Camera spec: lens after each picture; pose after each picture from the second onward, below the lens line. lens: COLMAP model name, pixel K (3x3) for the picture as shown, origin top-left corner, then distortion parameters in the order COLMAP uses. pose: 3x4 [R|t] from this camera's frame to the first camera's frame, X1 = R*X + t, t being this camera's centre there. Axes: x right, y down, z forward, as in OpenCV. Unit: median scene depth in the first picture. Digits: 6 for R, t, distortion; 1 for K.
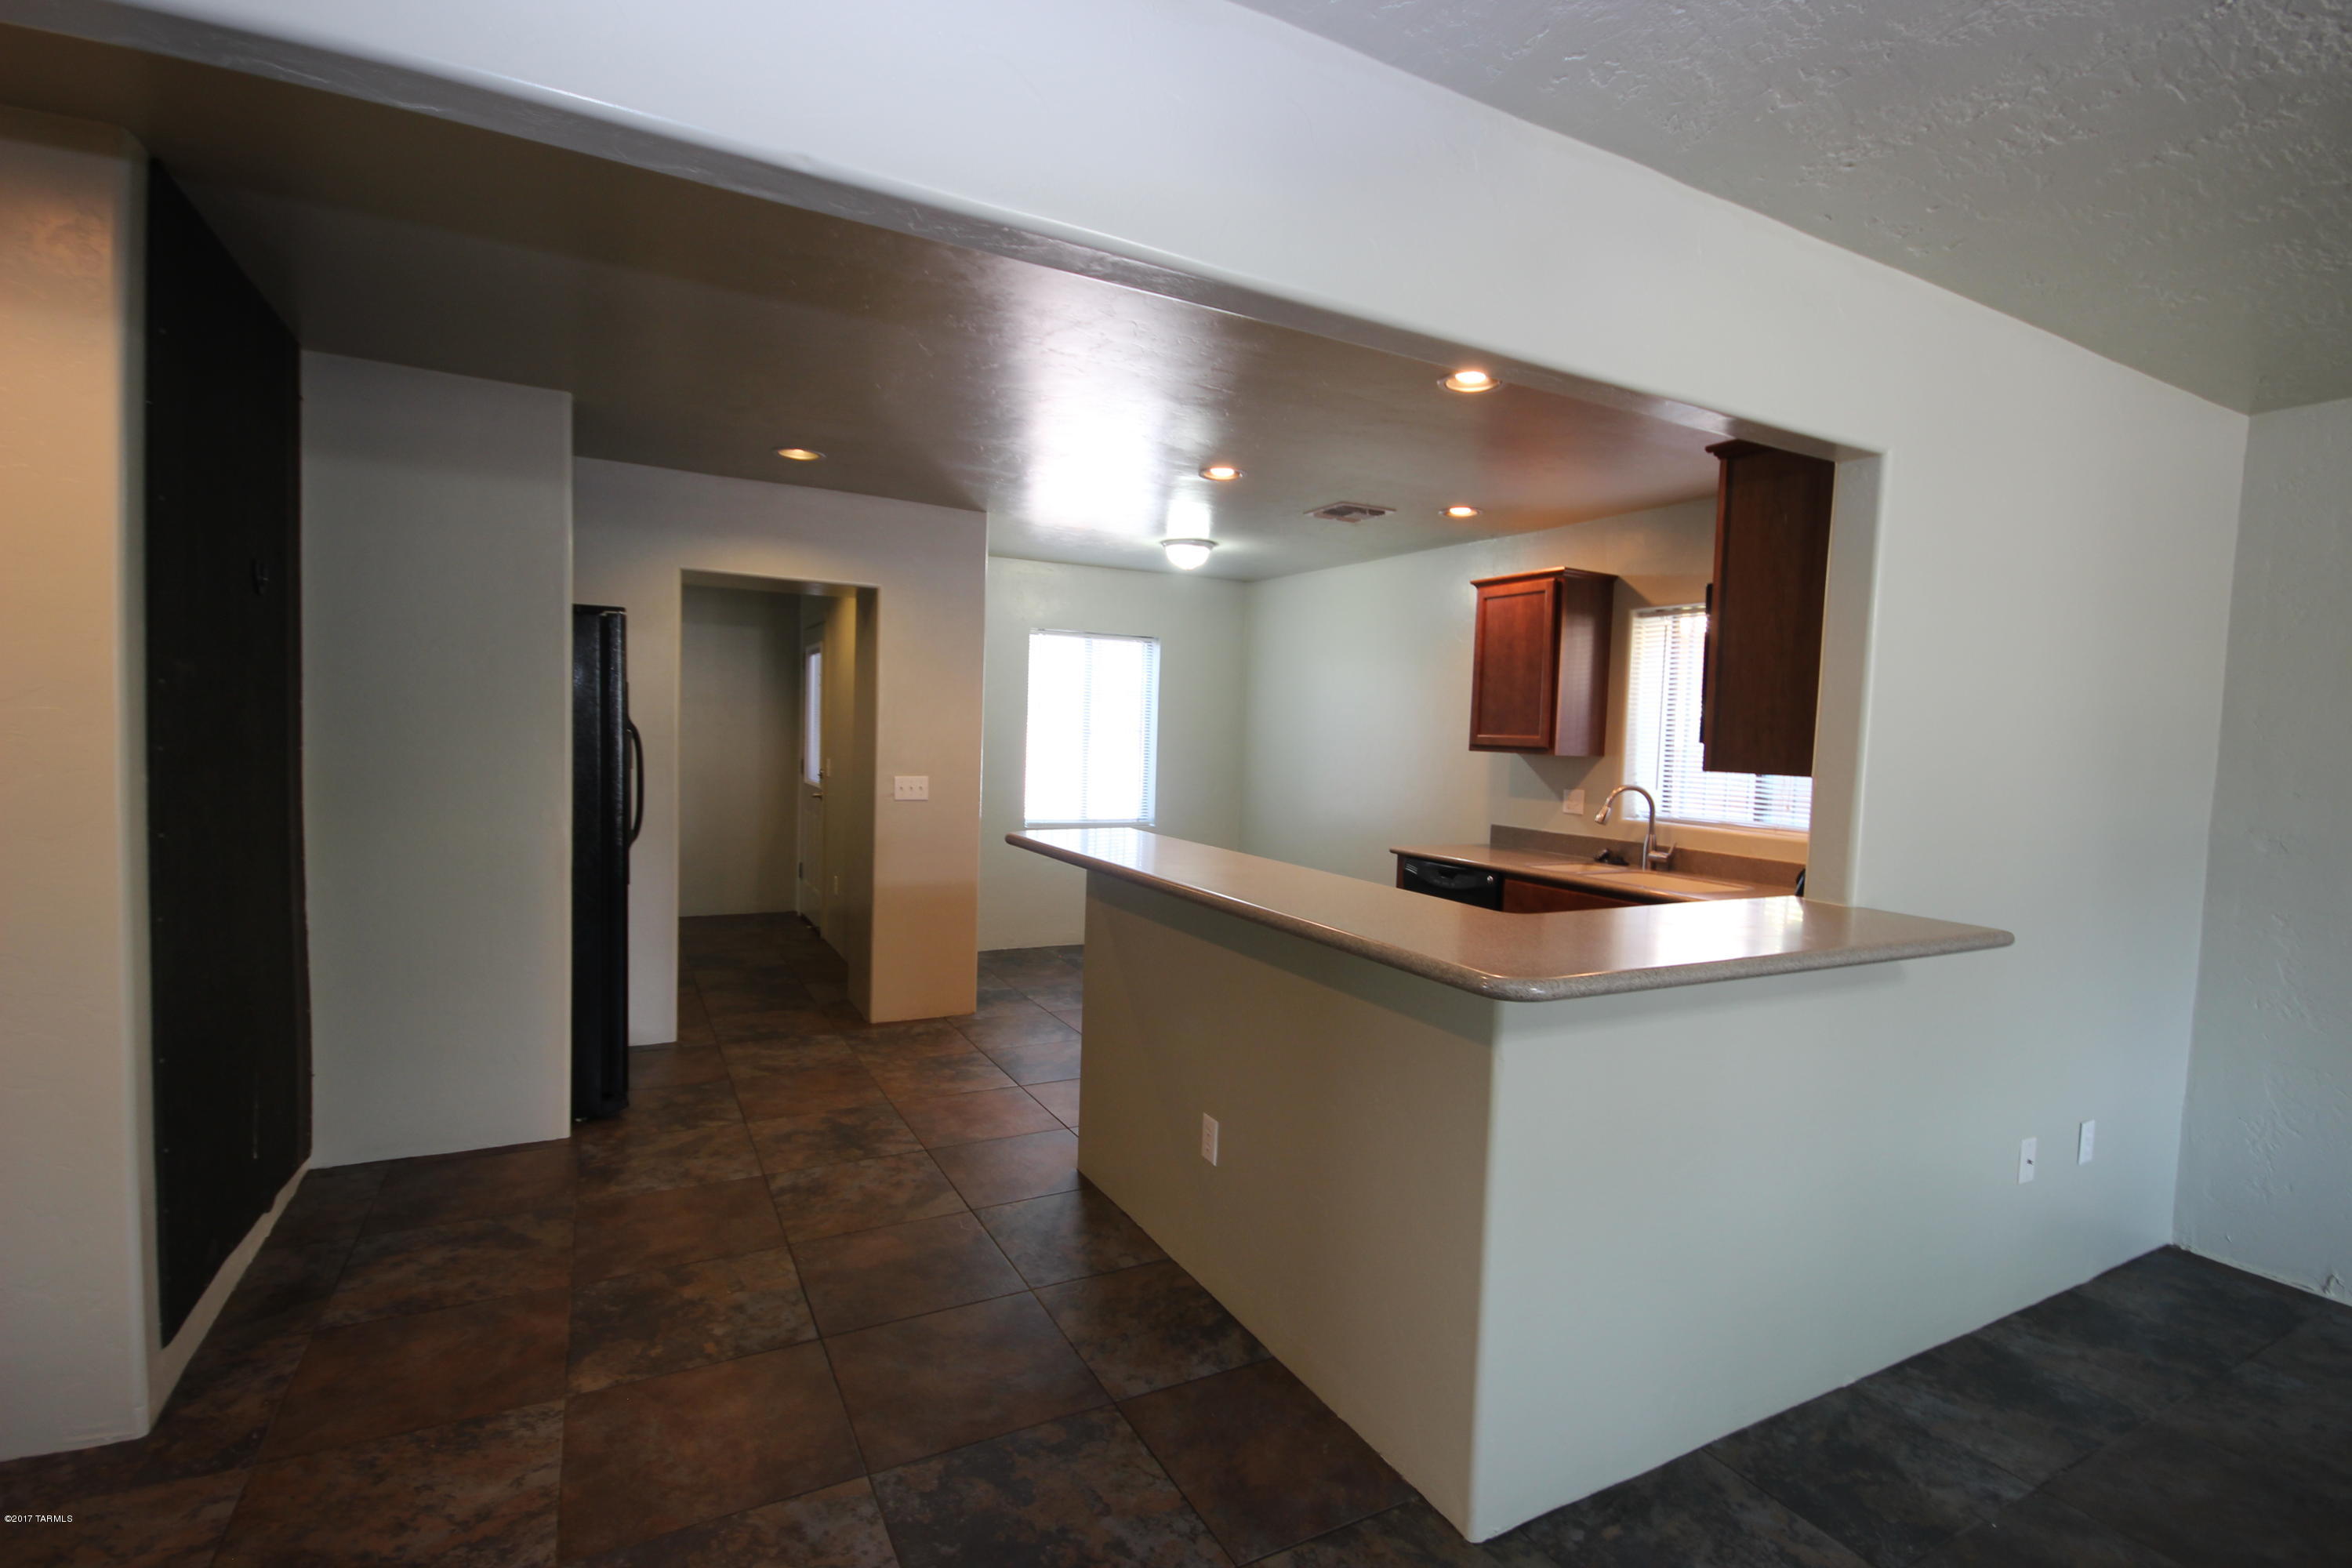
lens RADIAL K [[1090.0, 0, 1189.5], [0, 1090.0, 793.4], [0, 0, 1]] dist [0.004425, -0.007601]
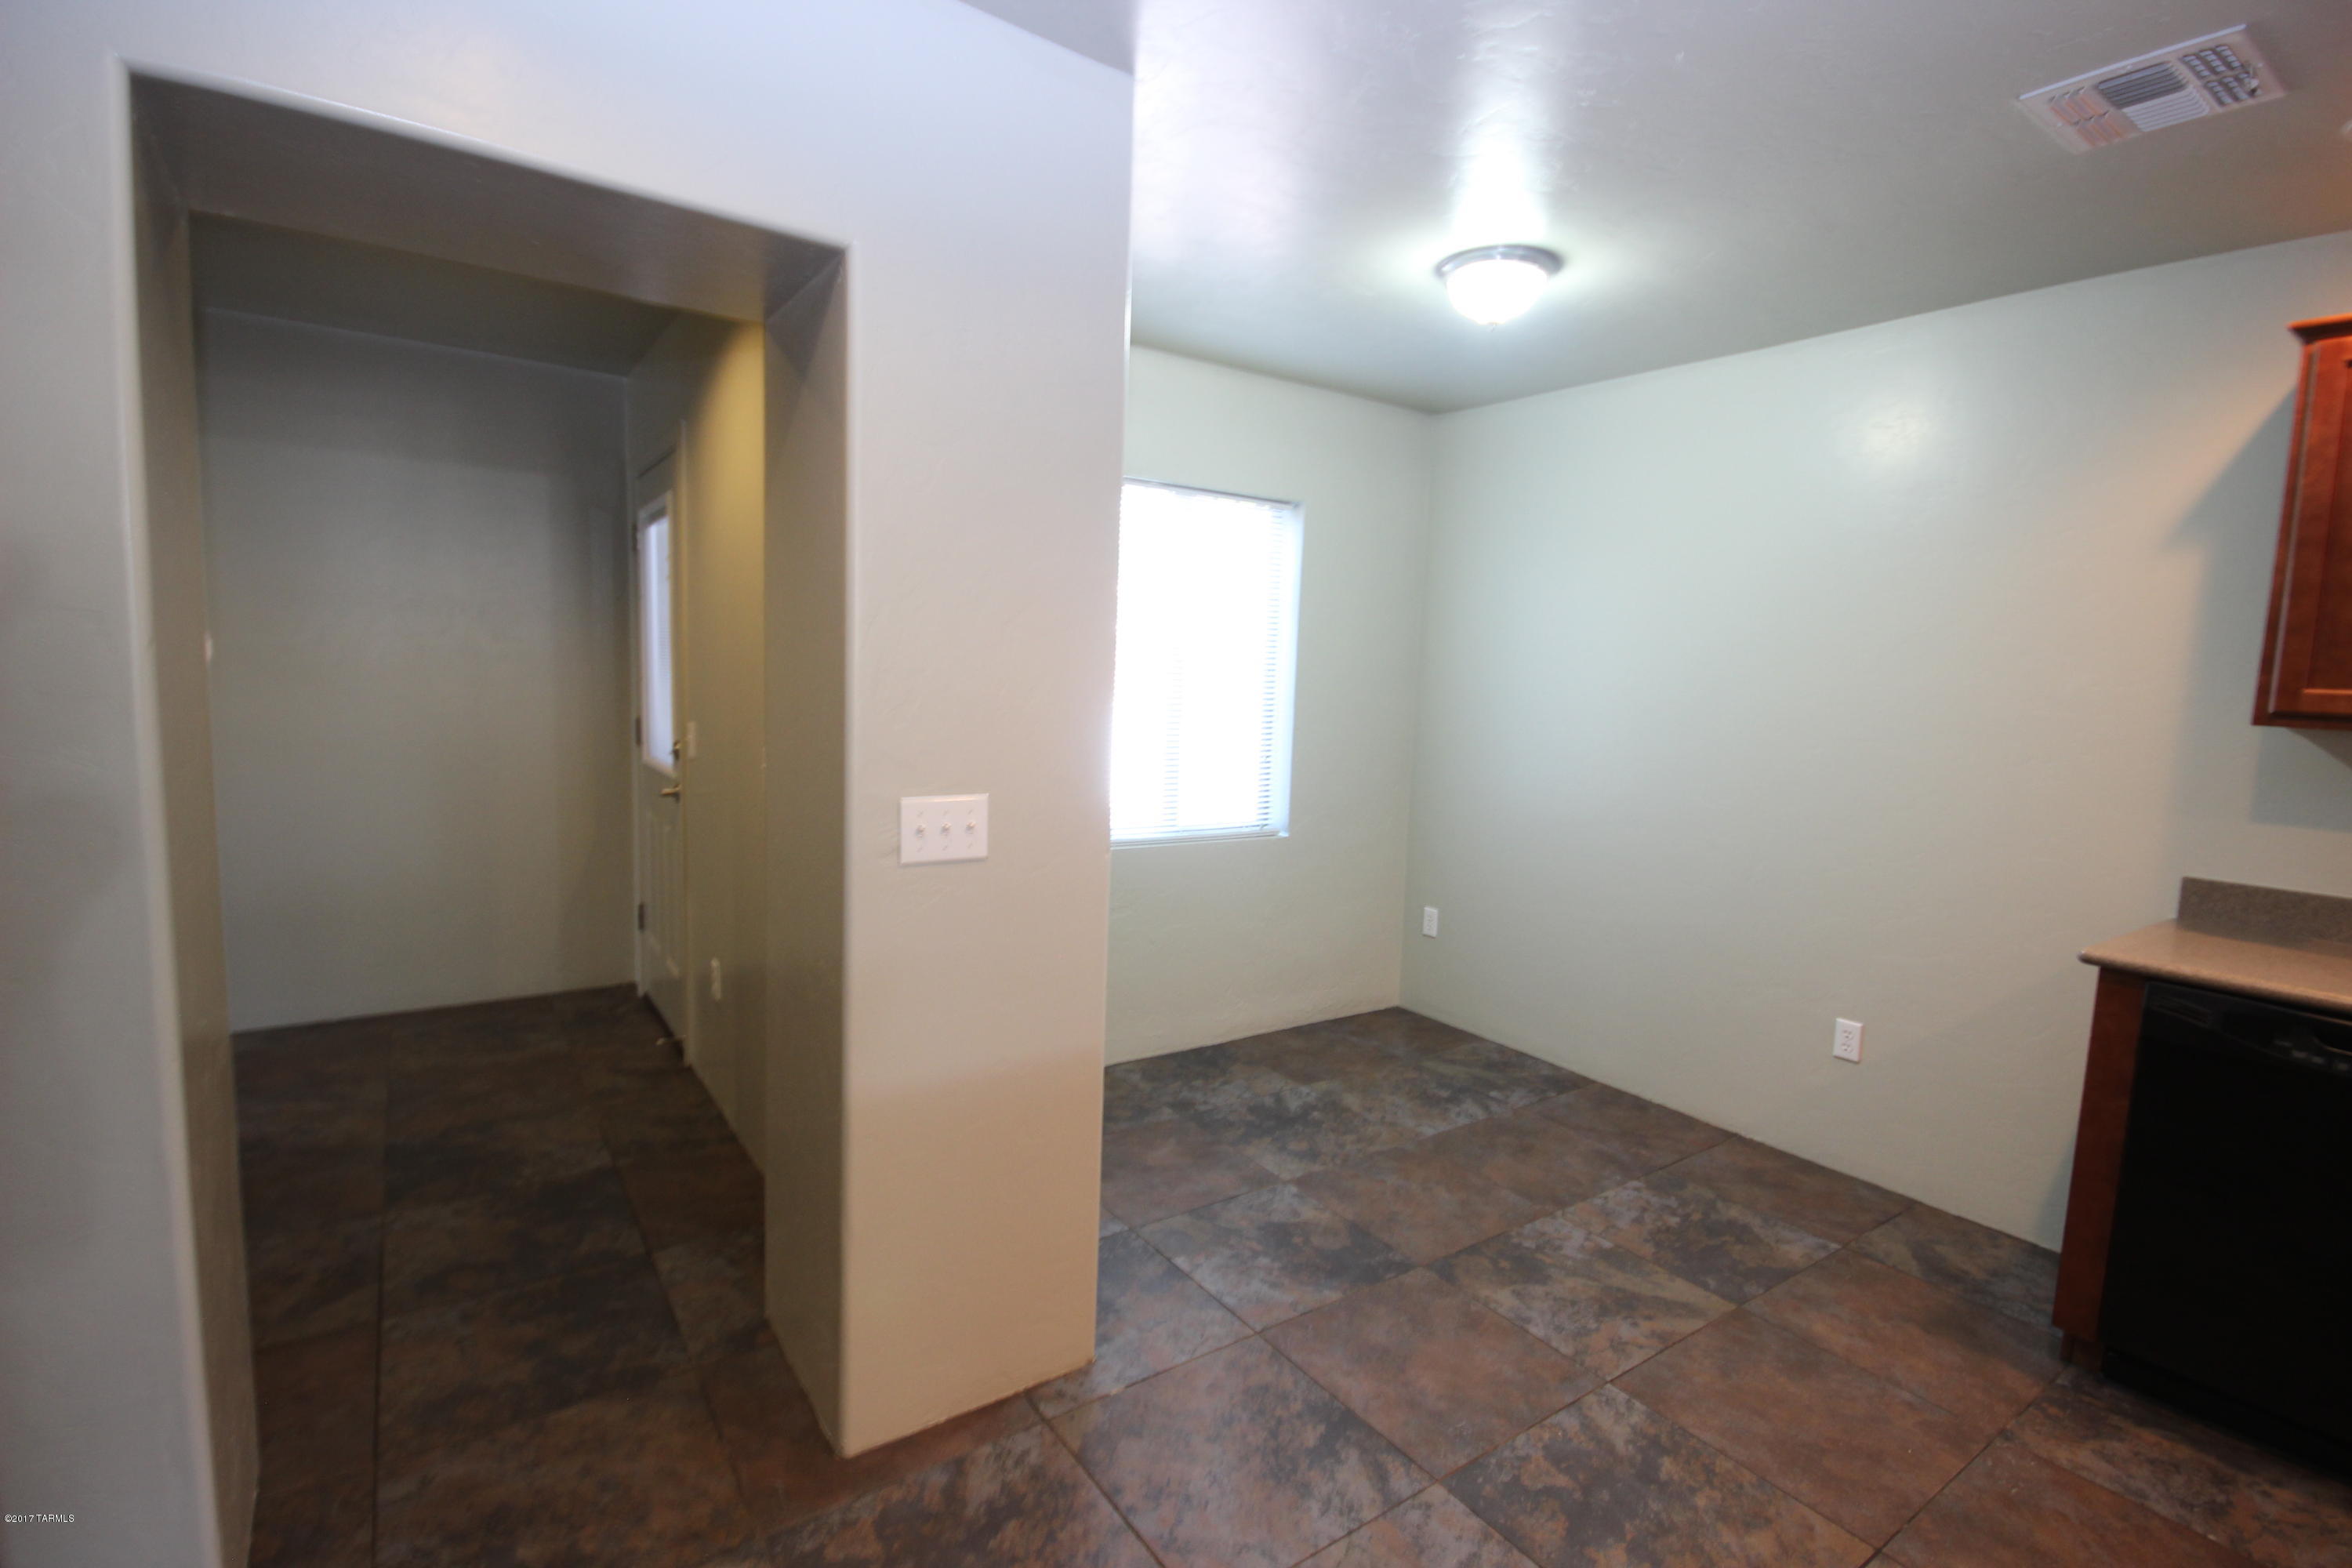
lens RADIAL K [[1090.0, 0, 1234.2], [0, 1090.0, 810.6], [0, 0, 1]] dist [0.004425, -0.007601]
pose [[0.989578, -0.009868, 0.143658, -0.213349], [-0.000538, 0.997389, 0.072220, -0.037253], [-0.143996, -0.071545, 0.986989, 0.636298]]
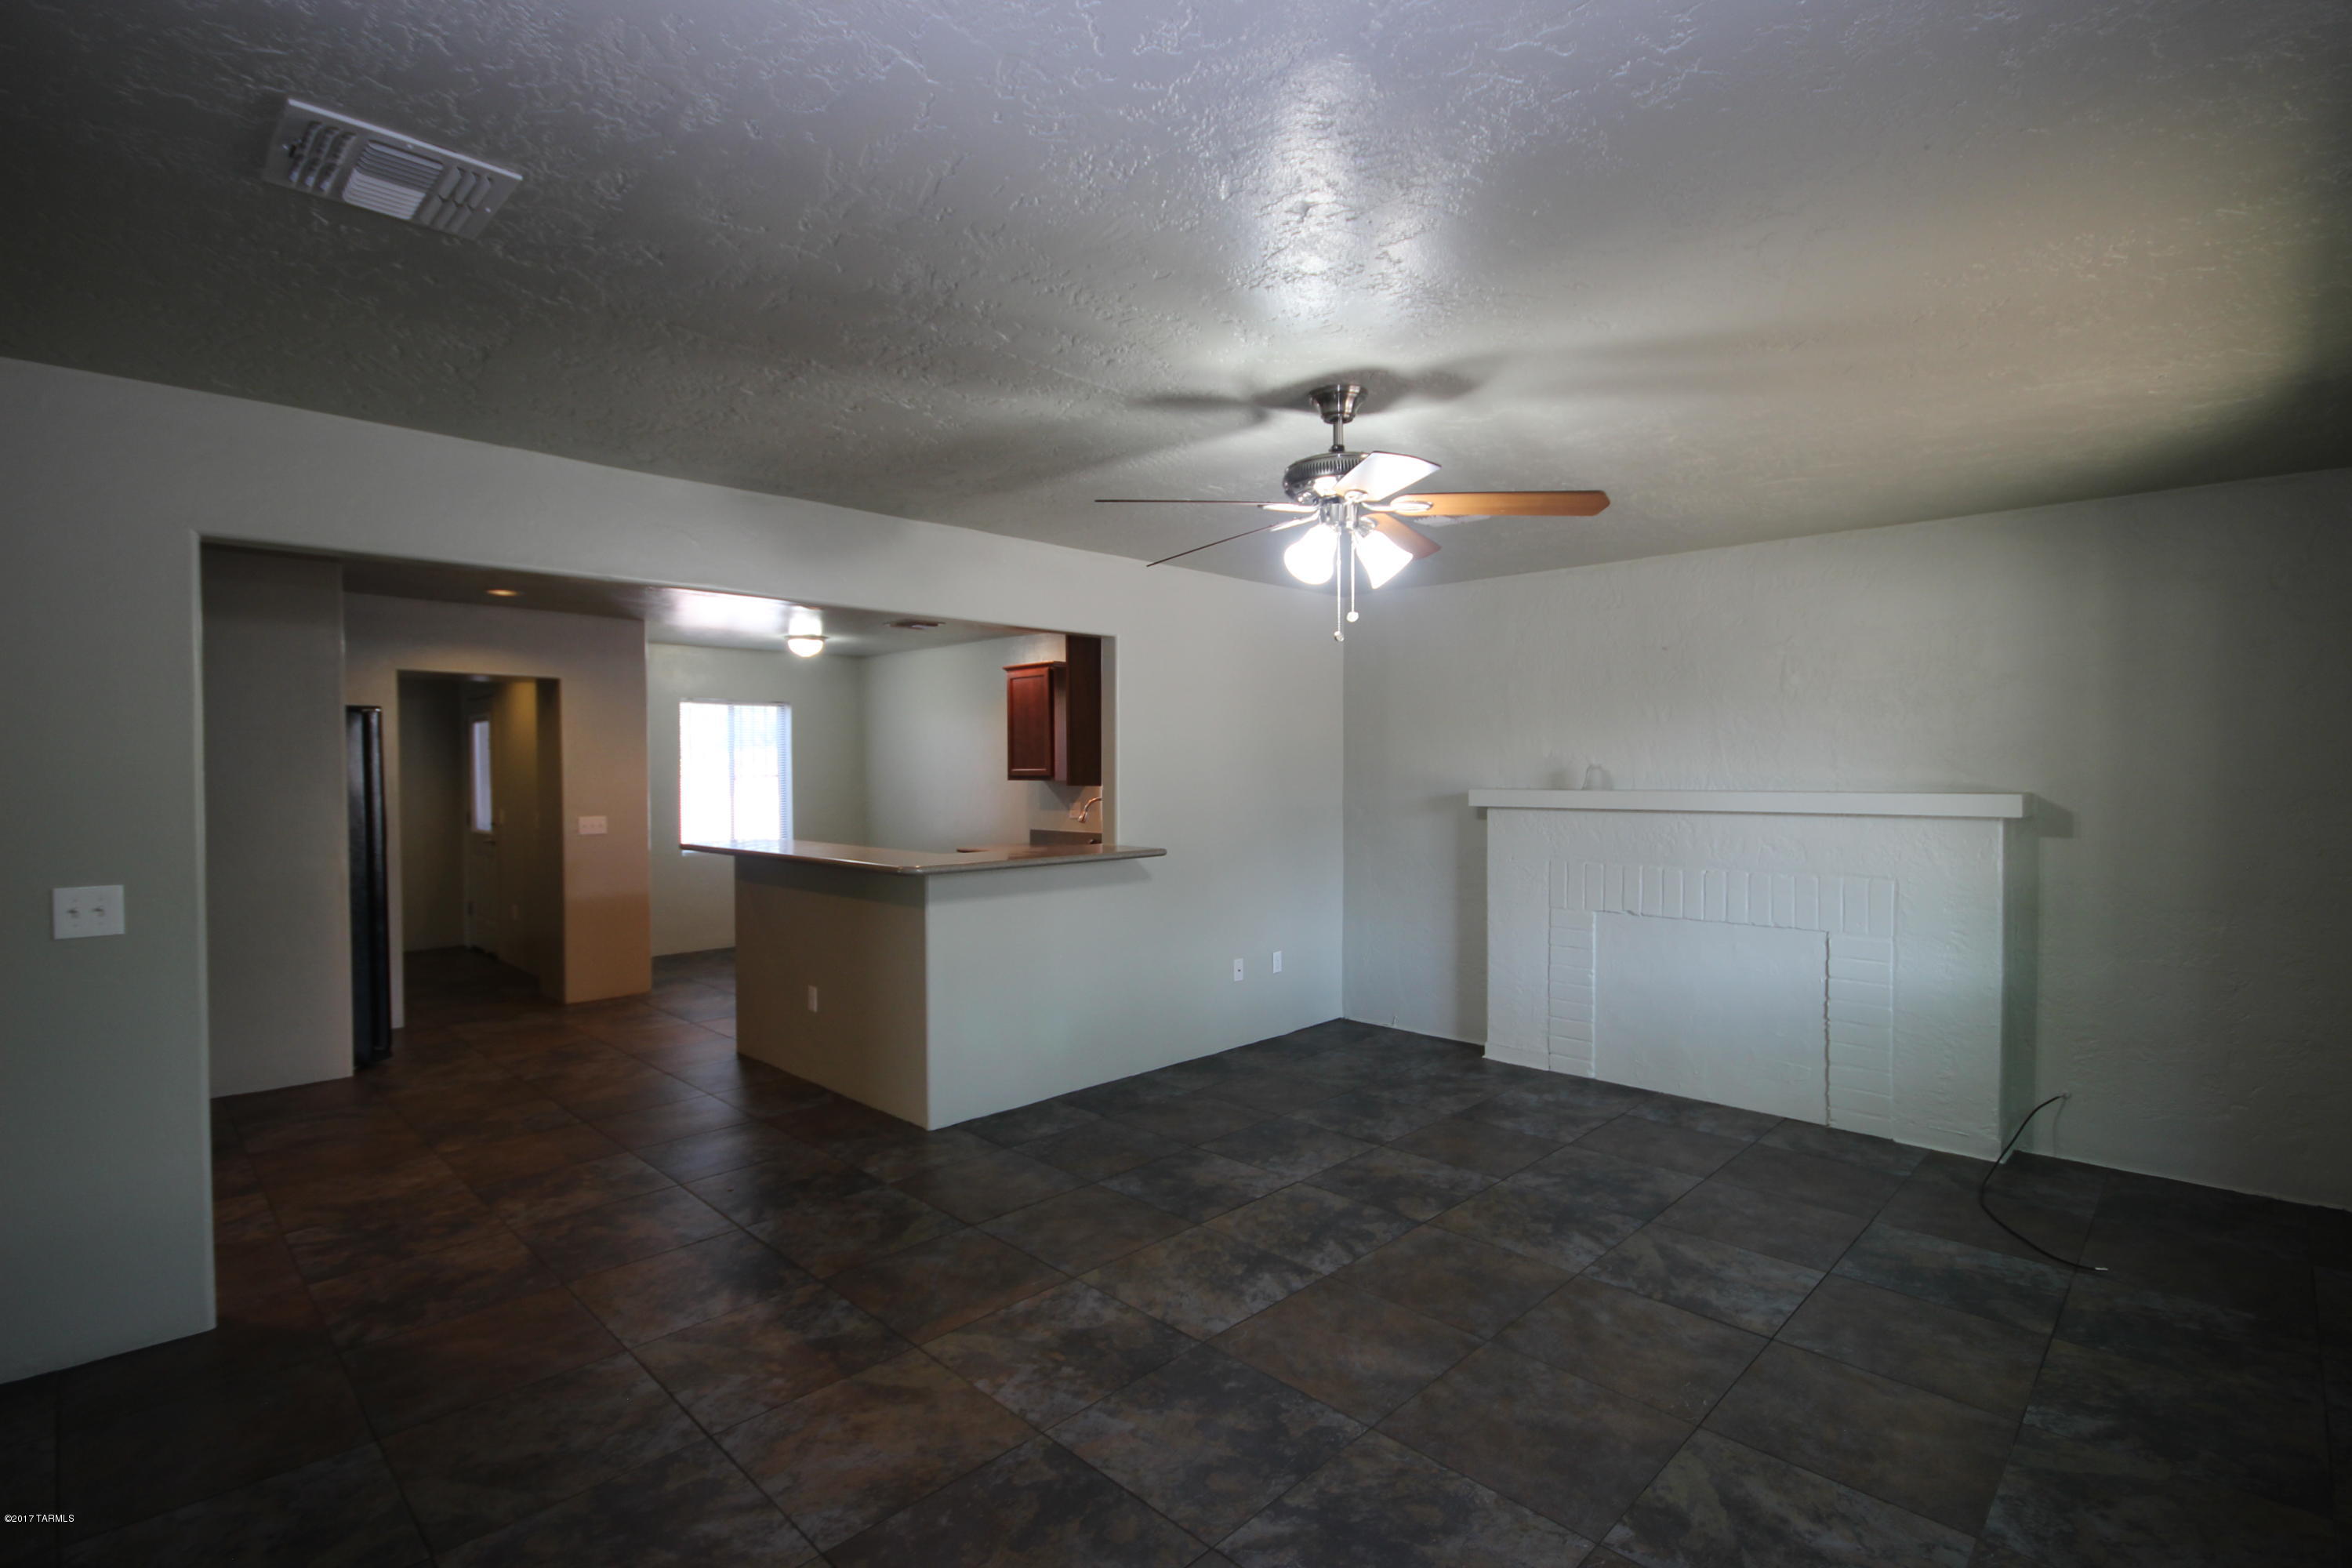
lens RADIAL K [[1090.0, 0, 1189.5], [0, 1090.0, 780.0], [0, 0, 1]] dist [0.004425, -0.007601]
pose [[0.953989, -0.043550, 0.296663, 0.051084], [0.056139, 0.997842, -0.034046, 0.025994], [-0.294540, 0.049133, 0.954375, -0.507642]]
